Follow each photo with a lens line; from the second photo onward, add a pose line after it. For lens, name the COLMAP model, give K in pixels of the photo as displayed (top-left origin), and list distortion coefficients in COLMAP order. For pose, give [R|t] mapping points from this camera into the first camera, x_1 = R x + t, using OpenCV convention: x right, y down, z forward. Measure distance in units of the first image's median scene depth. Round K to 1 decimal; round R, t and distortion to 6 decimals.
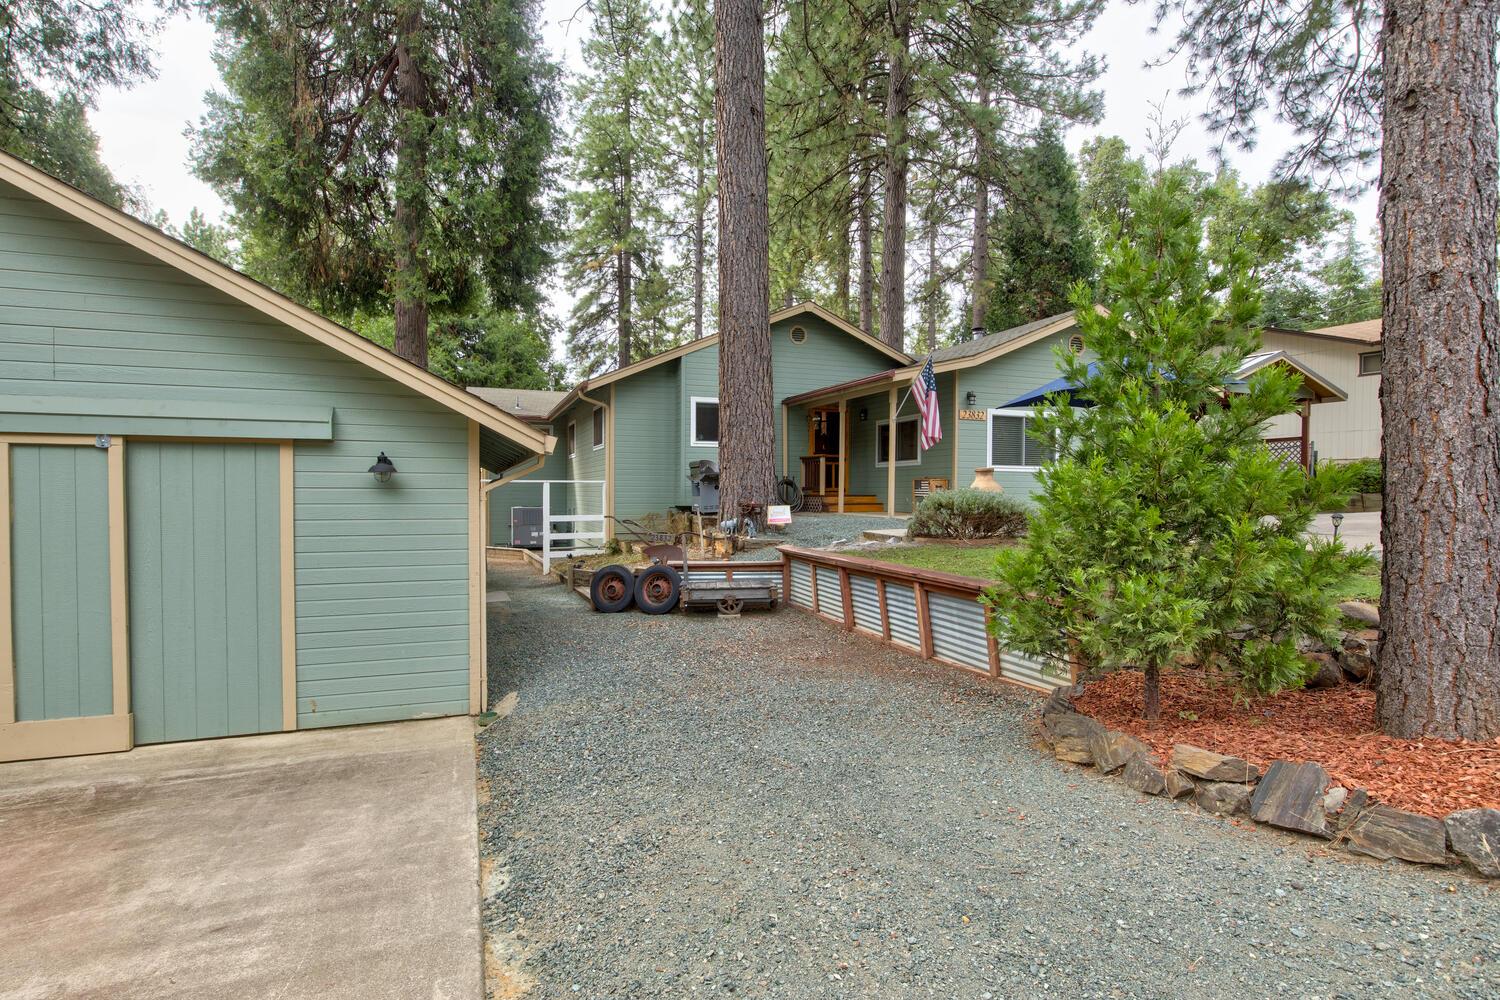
lens RADIAL K [[744.2, 0, 736.7], [0, 744.2, 507.8], [0, 0, 1]] dist [-0.006259, -0.001433]
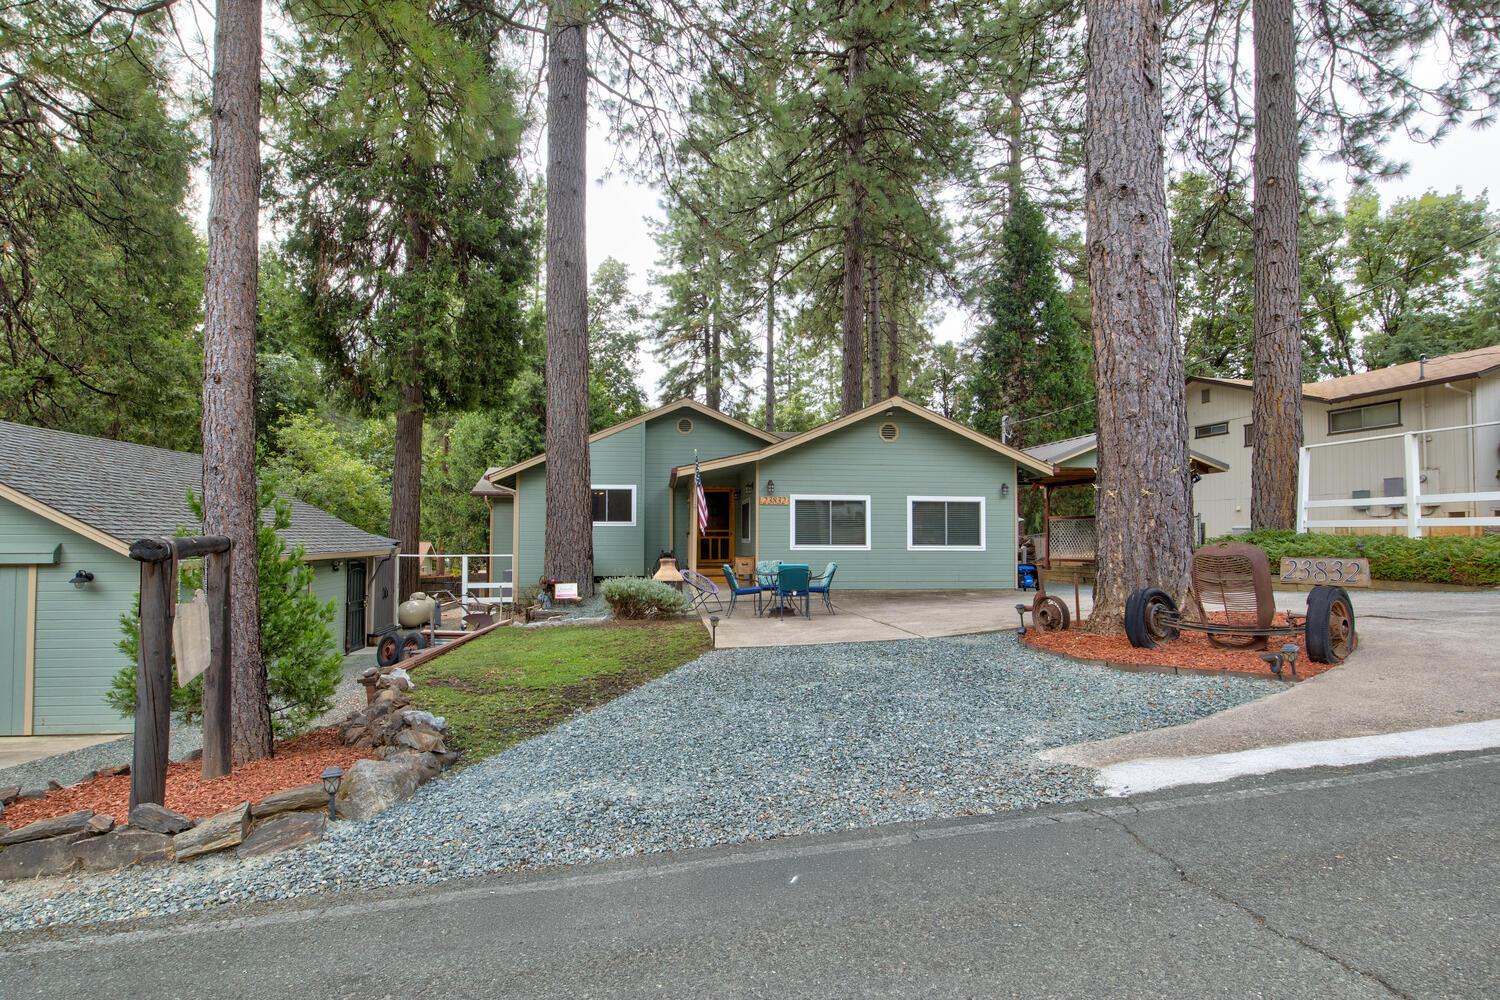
lens RADIAL K [[744.2, 0, 742.2], [0, 744.2, 513.0], [0, 0, 1]] dist [-0.006259, -0.001433]
pose [[0.970522, -0.009079, -0.240841, 0.762650], [-0.003307, 0.998694, -0.050976, -0.068194], [0.240989, 0.050270, 0.969225, -0.146741]]
